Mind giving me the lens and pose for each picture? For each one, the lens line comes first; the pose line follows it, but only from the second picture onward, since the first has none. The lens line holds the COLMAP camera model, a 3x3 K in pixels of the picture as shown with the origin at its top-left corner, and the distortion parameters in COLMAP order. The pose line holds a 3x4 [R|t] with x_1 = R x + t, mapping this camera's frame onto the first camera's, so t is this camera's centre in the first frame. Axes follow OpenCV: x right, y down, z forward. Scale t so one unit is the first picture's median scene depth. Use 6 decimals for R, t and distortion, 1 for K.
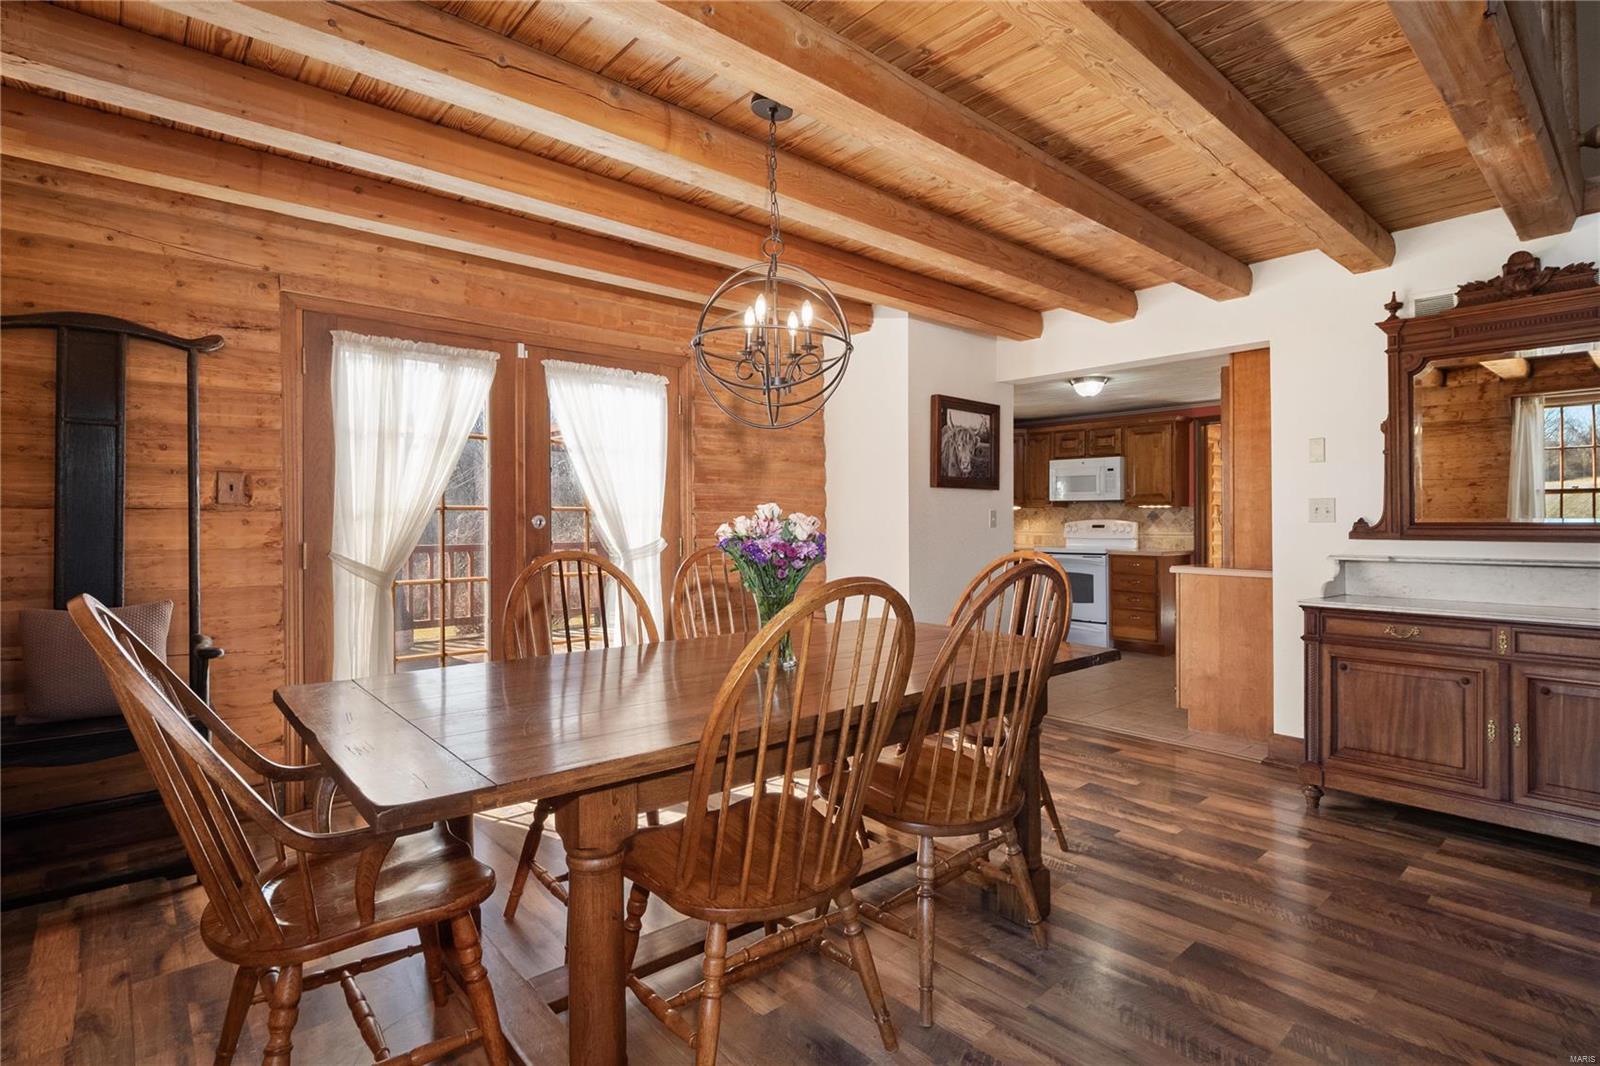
lens RADIAL K [[808.5, 0, 852.8], [0, 808.5, 528.1], [0, 0, 1]] dist [0.001265, -0.000116]
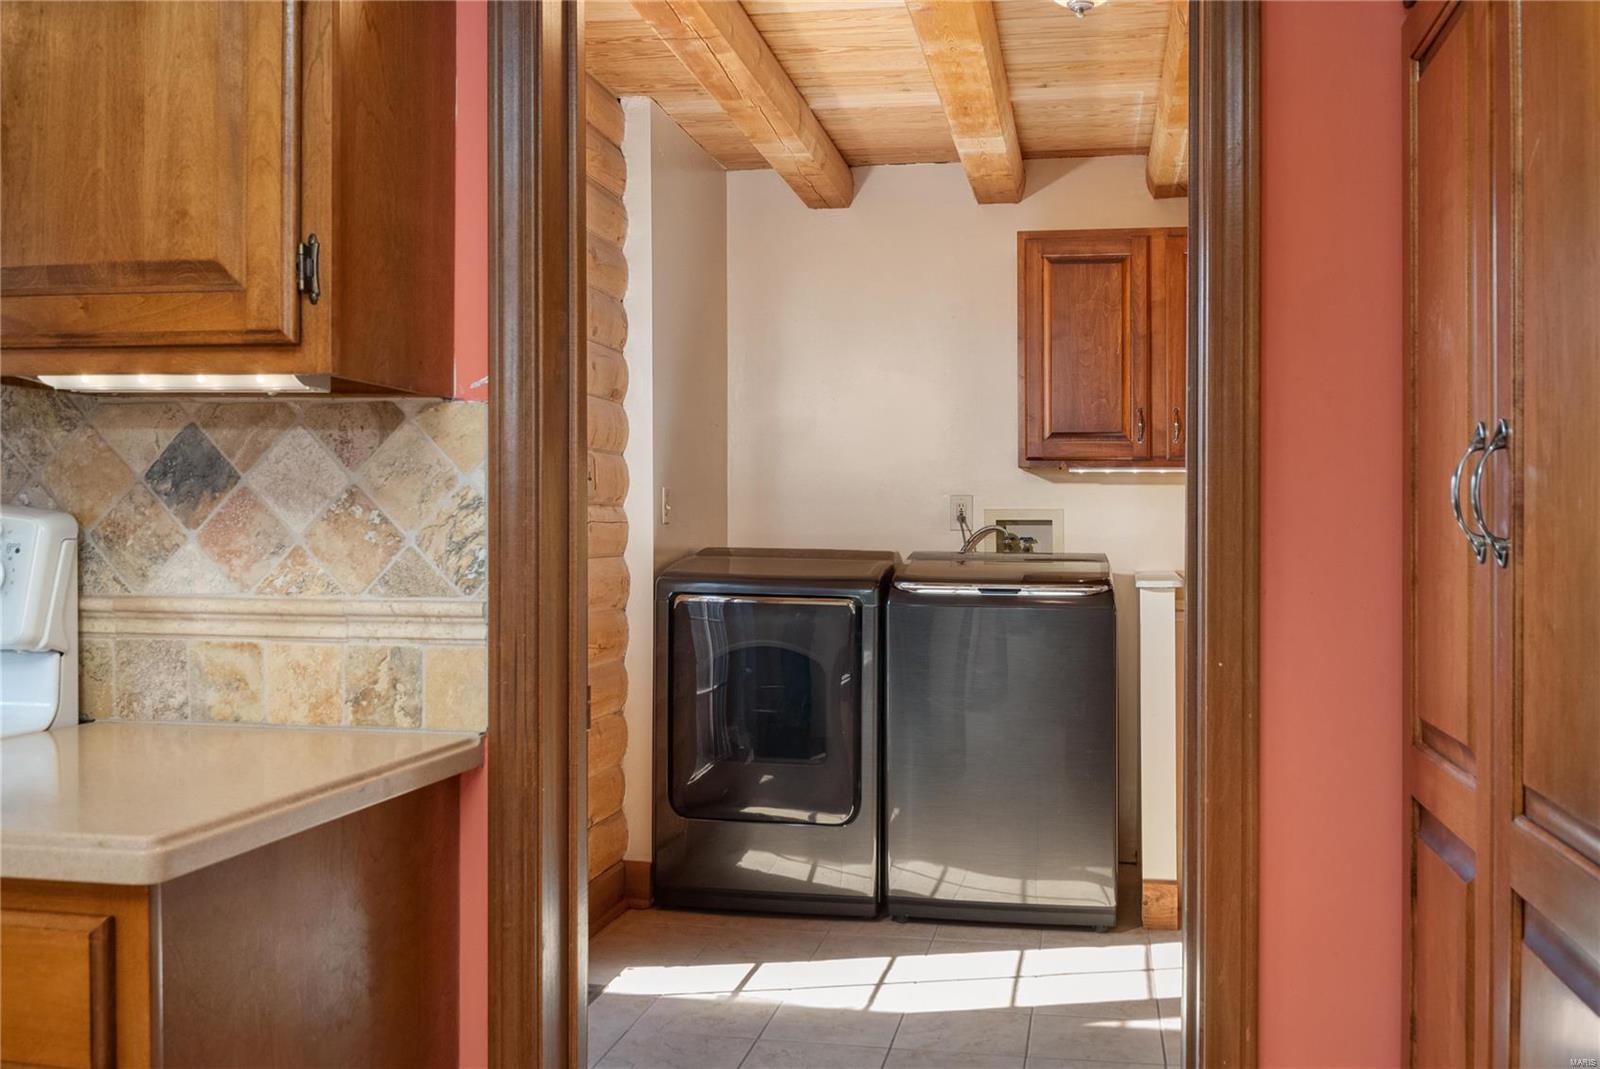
lens RADIAL K [[1582.3, 0, 800.0], [0, 1582.3, 534.5], [0, 0, 1]] dist [-0.004690, -0.001932]
pose [[0.824097, 0.003469, 0.566439, 0.311489], [-0.002796, 0.999994, -0.002056, -0.004353], [-0.566442, 0.000111, 0.824101, 0.741681]]
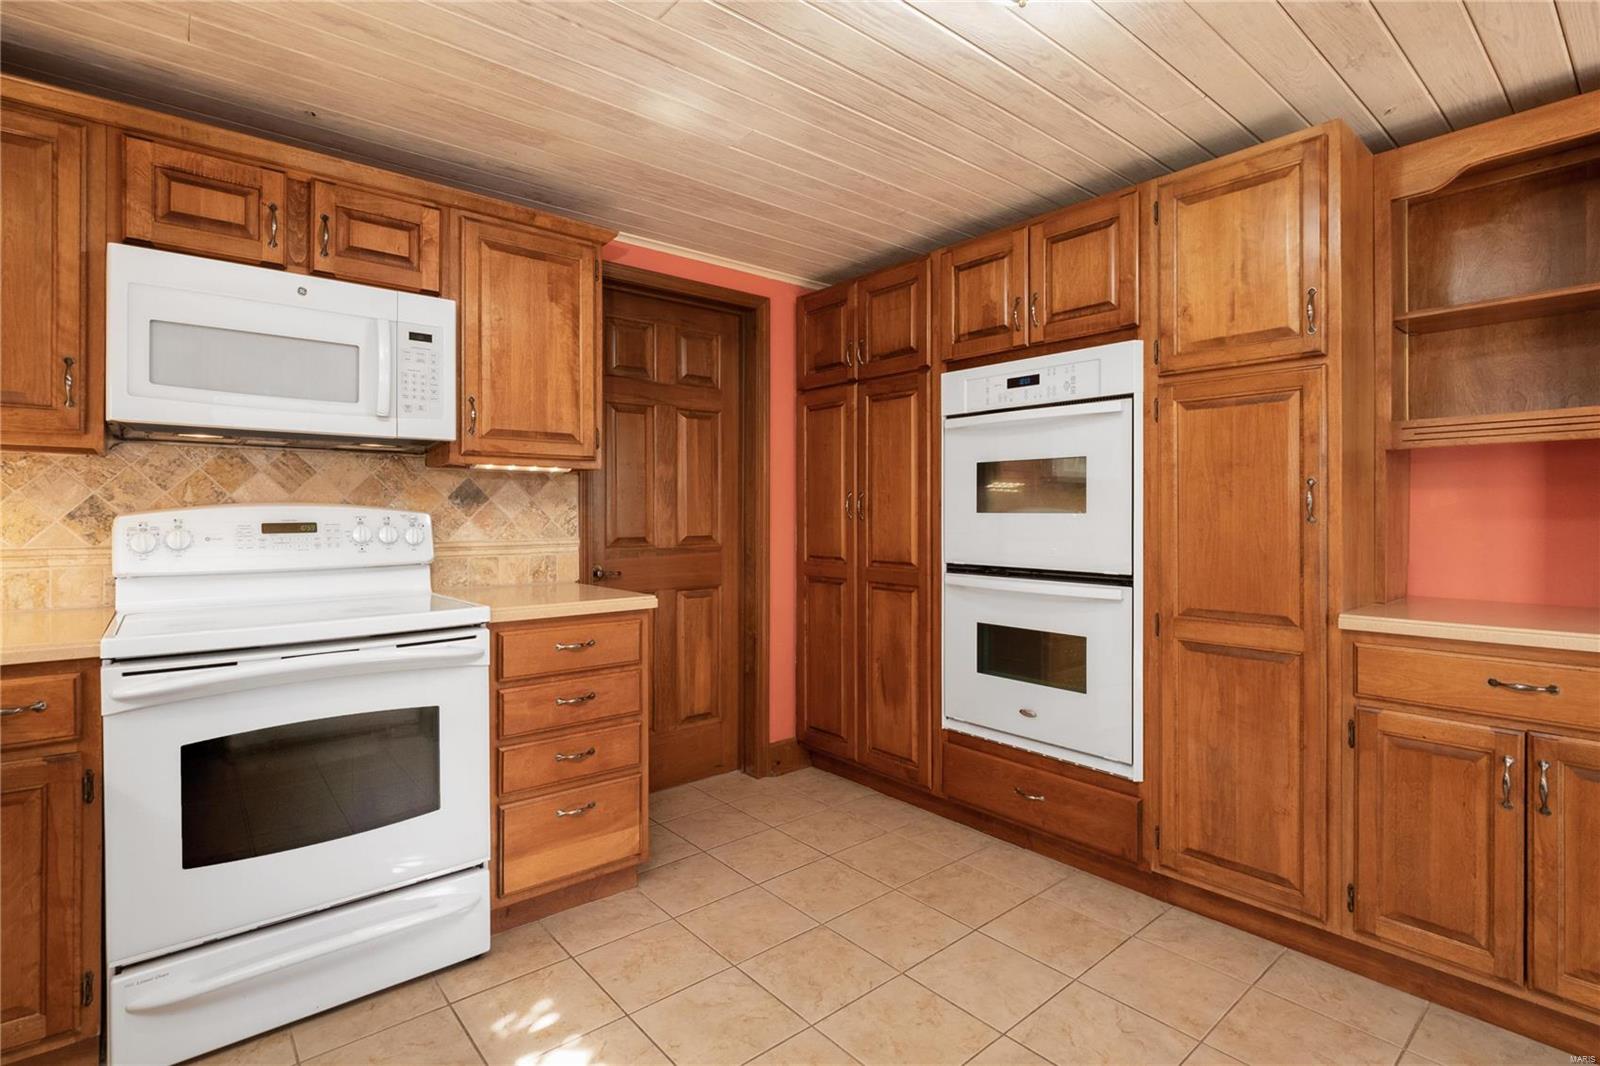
lens RADIAL K [[785.3, 0, 843.8], [0, 785.3, 529.3], [0, 0, 1]] dist [-0.013139, -0.000597]
pose [[0.055736, -0.023154, 0.998177, 0.036826], [0.007201, 0.999714, 0.022787, -0.006723], [-0.998420, 0.005918, 0.055887, 0.822445]]
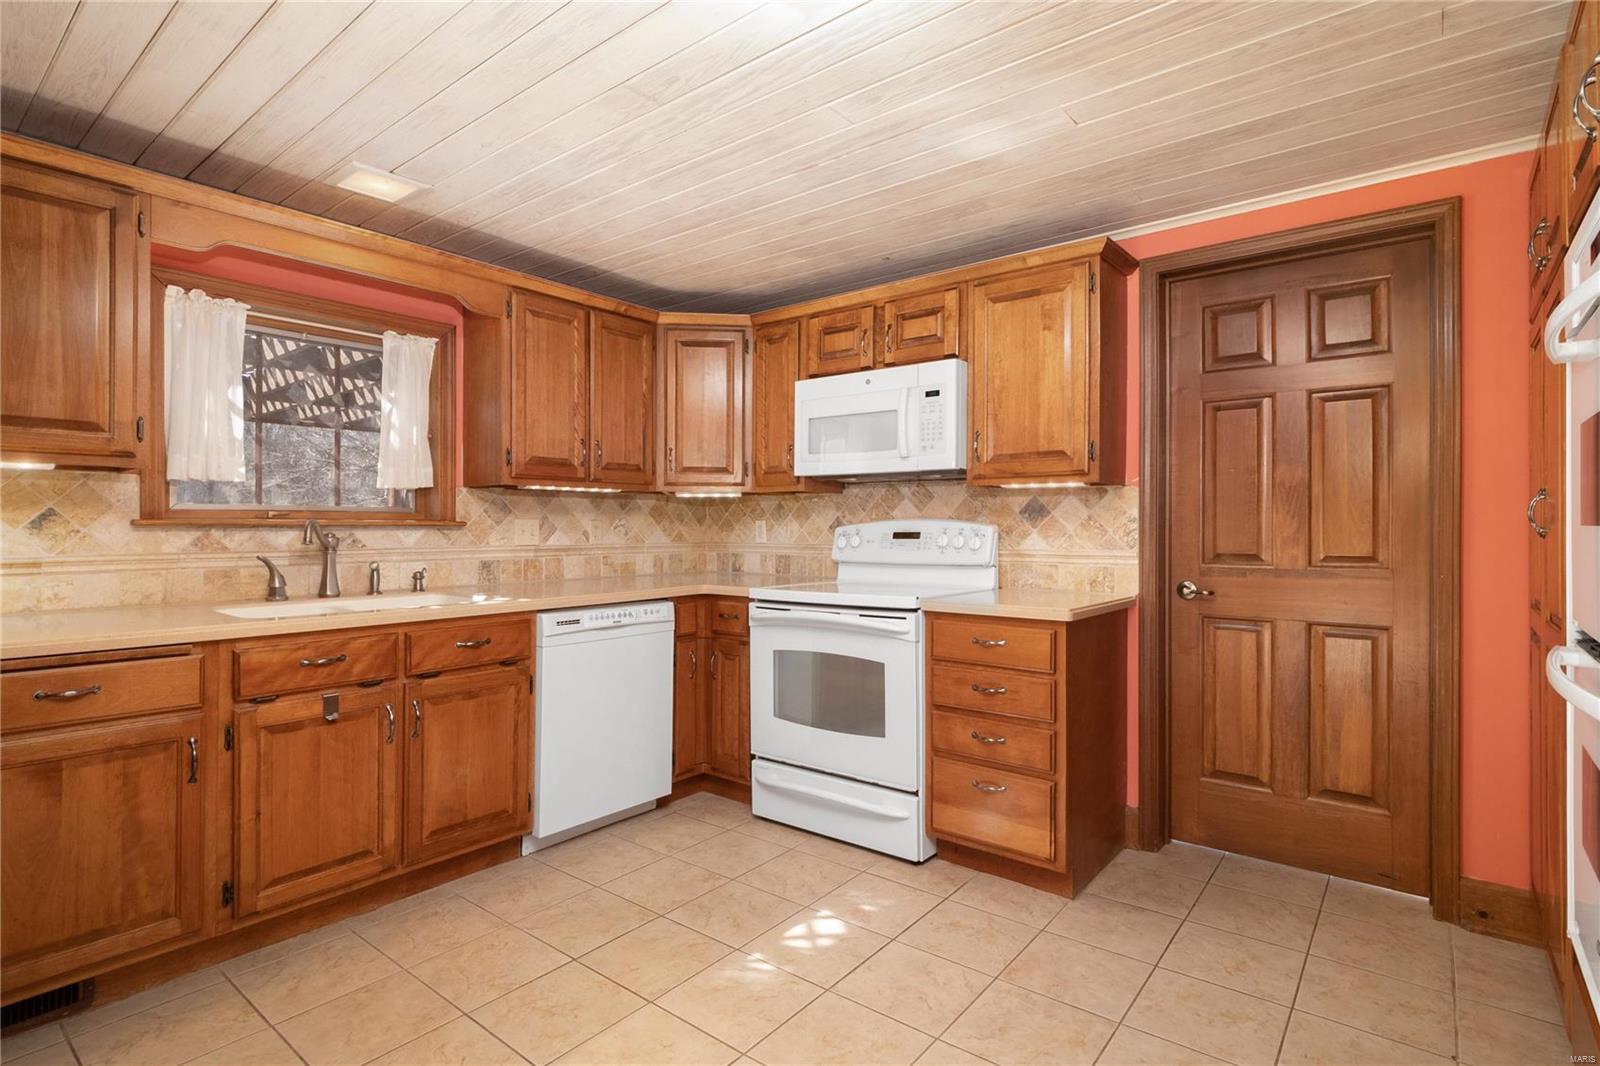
lens RADIAL K [[795.8, 0, 769.5], [0, 795.8, 552.1], [0, 0, 1]] dist [0.000494, -0.000863]
pose [[0.996111, -0.004212, 0.088008, 0.202201], [0.002147, 0.999721, 0.023543, -0.003433], [-0.088083, -0.023262, 0.995841, 0.609812]]
